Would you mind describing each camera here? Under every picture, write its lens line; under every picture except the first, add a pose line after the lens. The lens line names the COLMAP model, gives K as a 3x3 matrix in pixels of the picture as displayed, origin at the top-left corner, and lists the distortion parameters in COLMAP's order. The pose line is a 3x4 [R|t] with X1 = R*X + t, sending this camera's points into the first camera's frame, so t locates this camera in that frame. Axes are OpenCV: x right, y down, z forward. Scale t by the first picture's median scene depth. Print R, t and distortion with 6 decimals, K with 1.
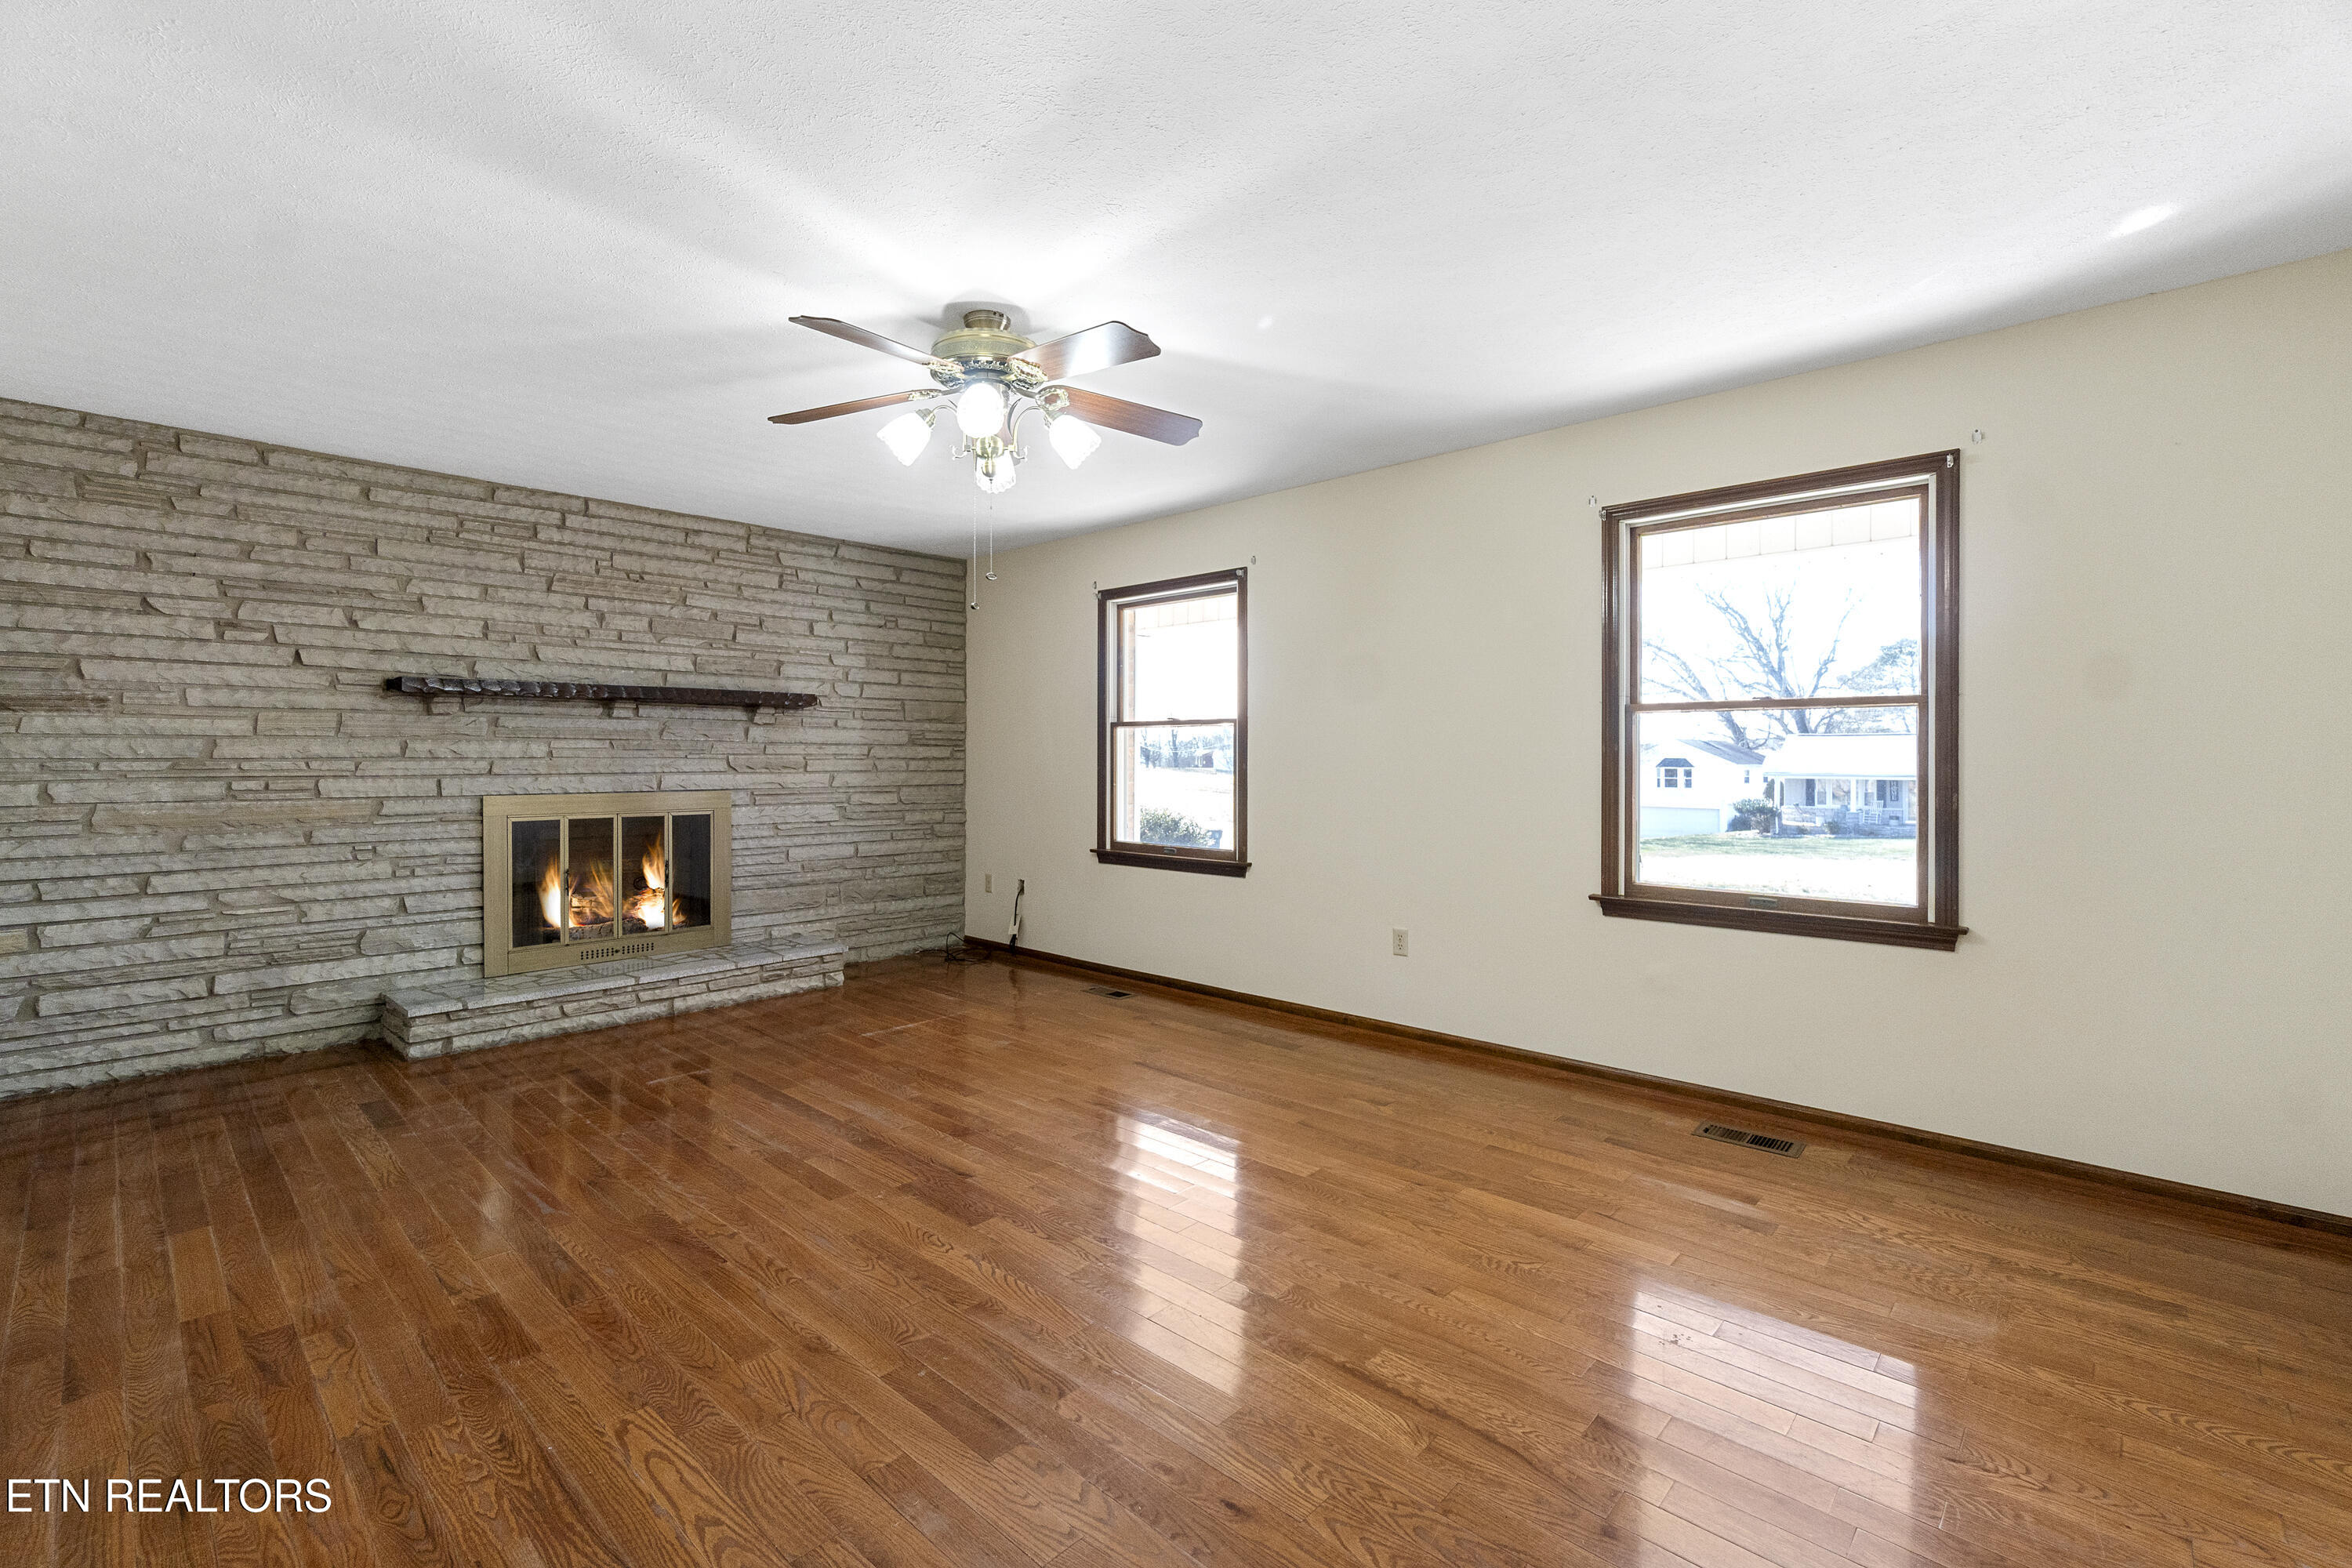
lens RADIAL K [[1035.1, 0, 1173.3], [0, 1035.1, 761.0], [0, 0, 1]] dist [-0.001056, 0.000305]
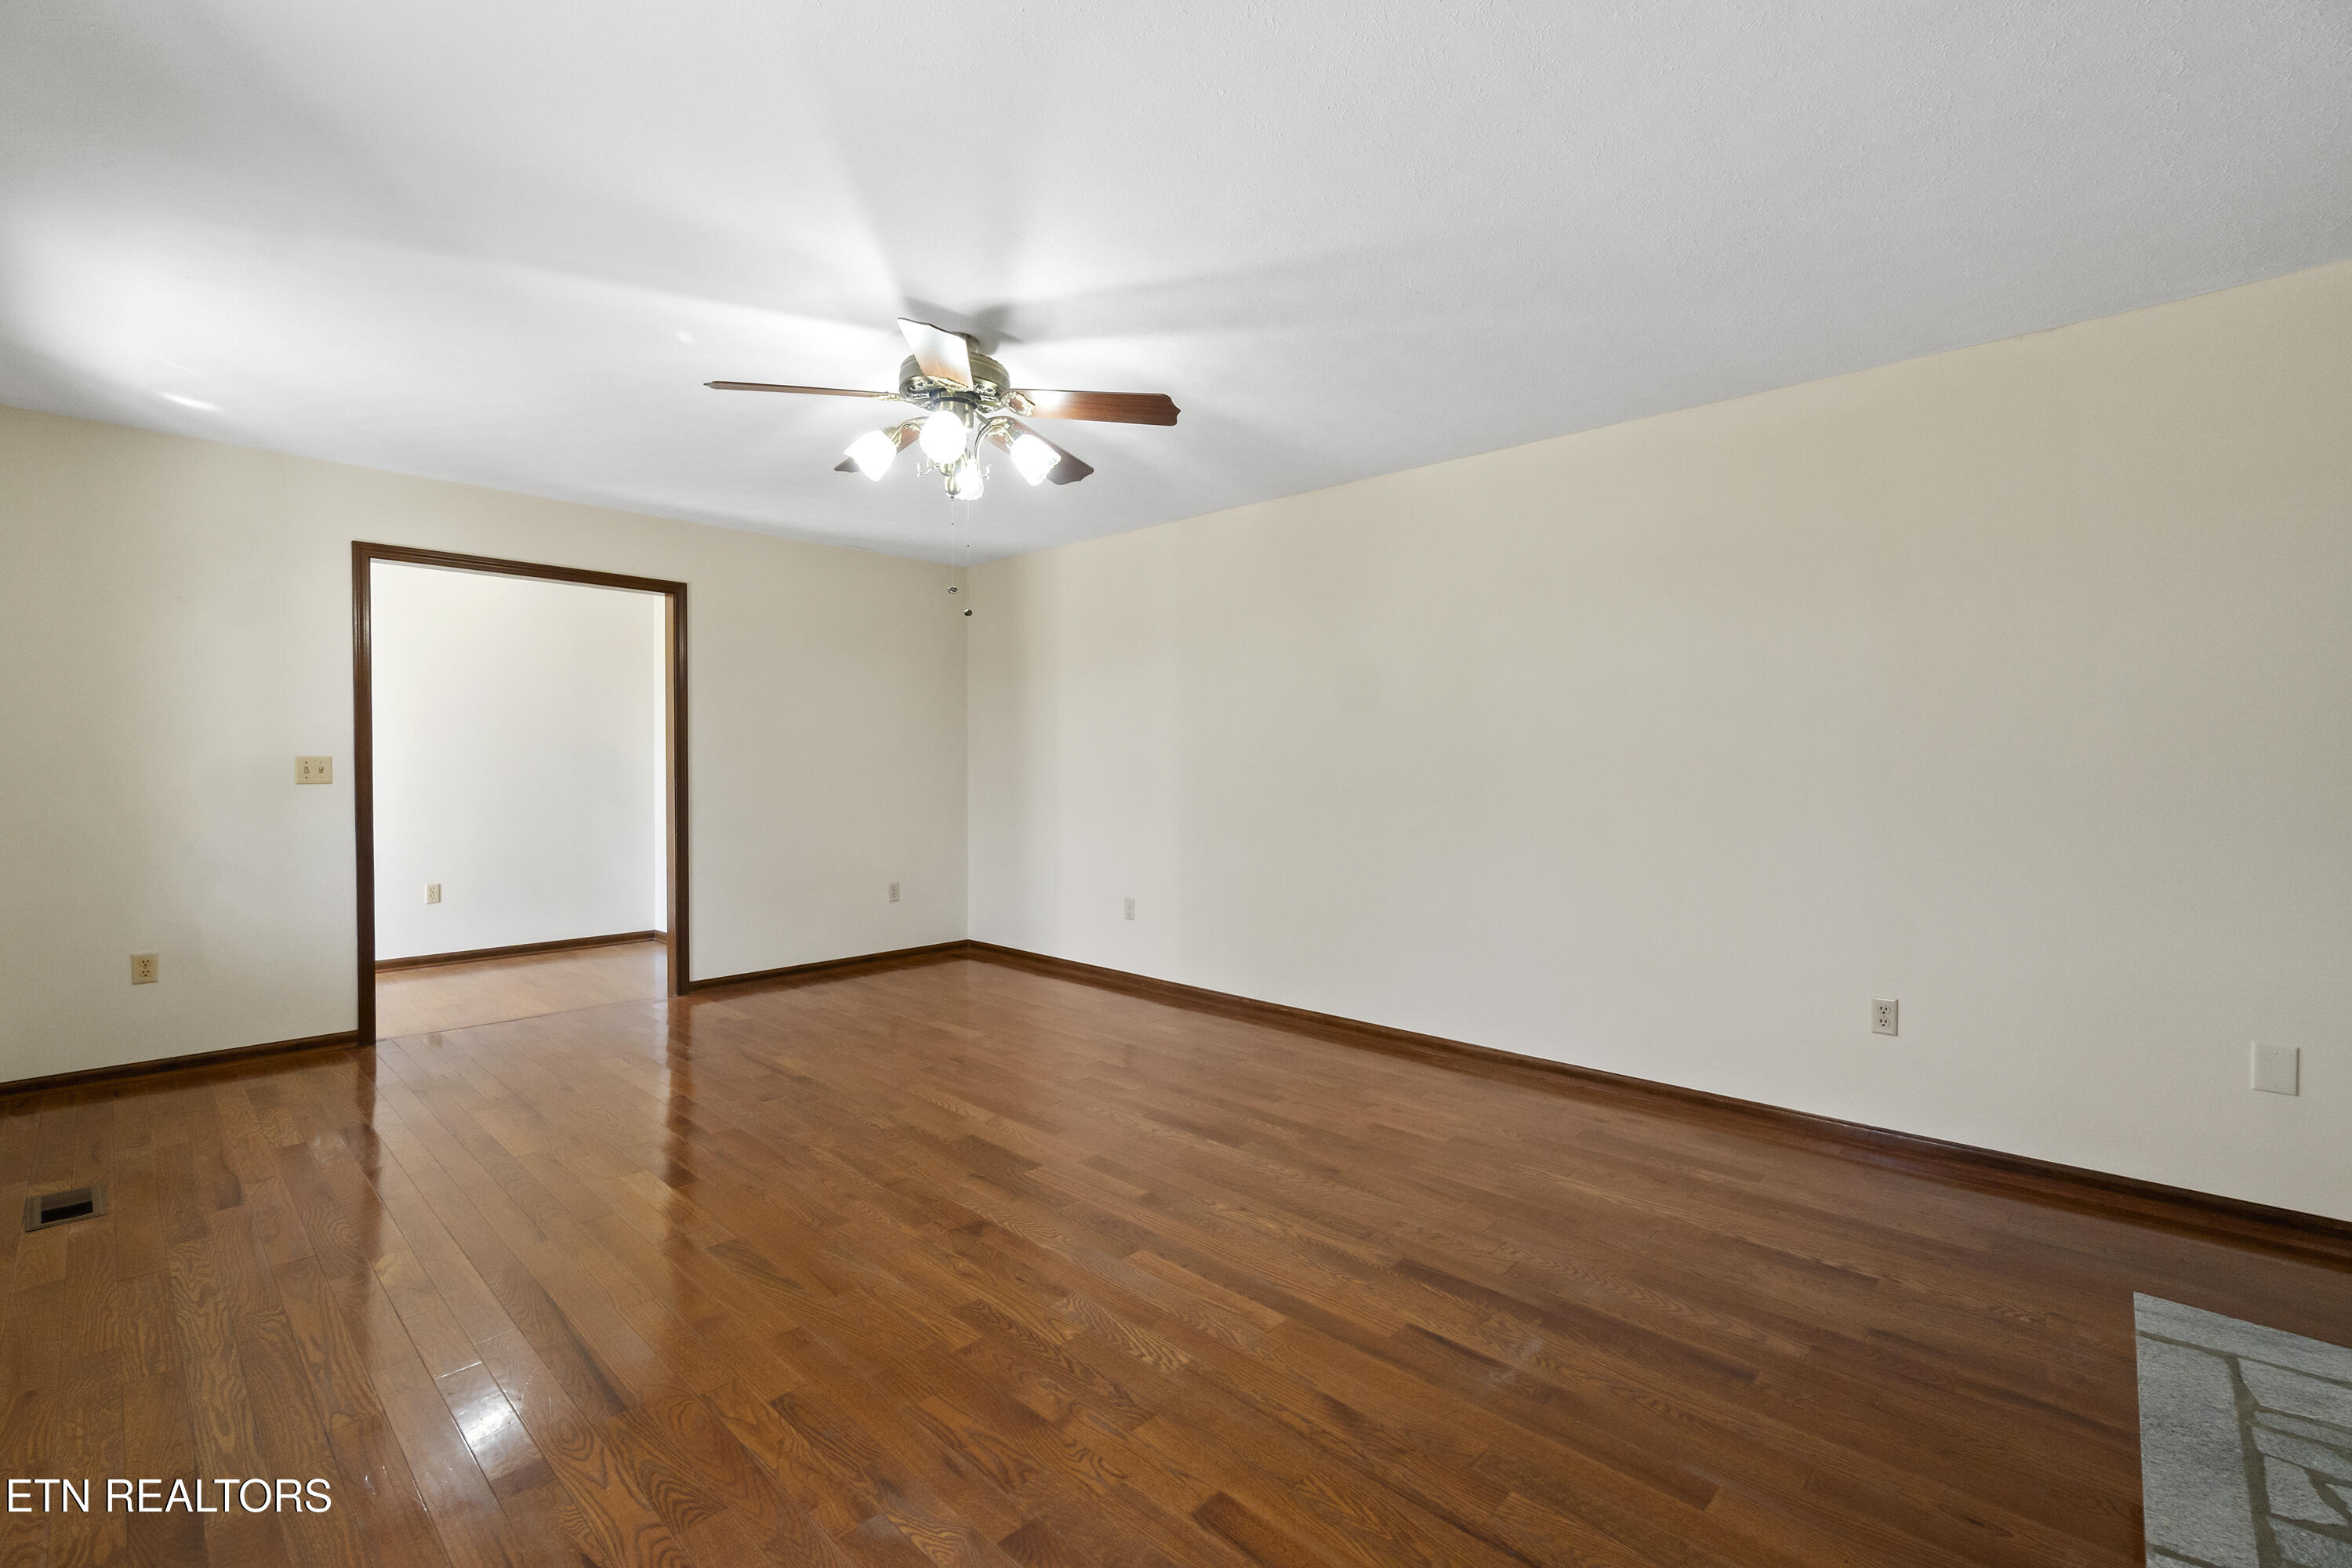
lens RADIAL K [[1035.1, 0, 1173.3], [0, 1035.1, 761.0], [0, 0, 1]] dist [-0.001056, 0.000305]
pose [[-0.999964, 0.001369, 0.008424, -0.394850], [0.001436, 0.999967, 0.008010, -0.009527], [-0.008413, 0.008021, -0.999932, 1.975820]]
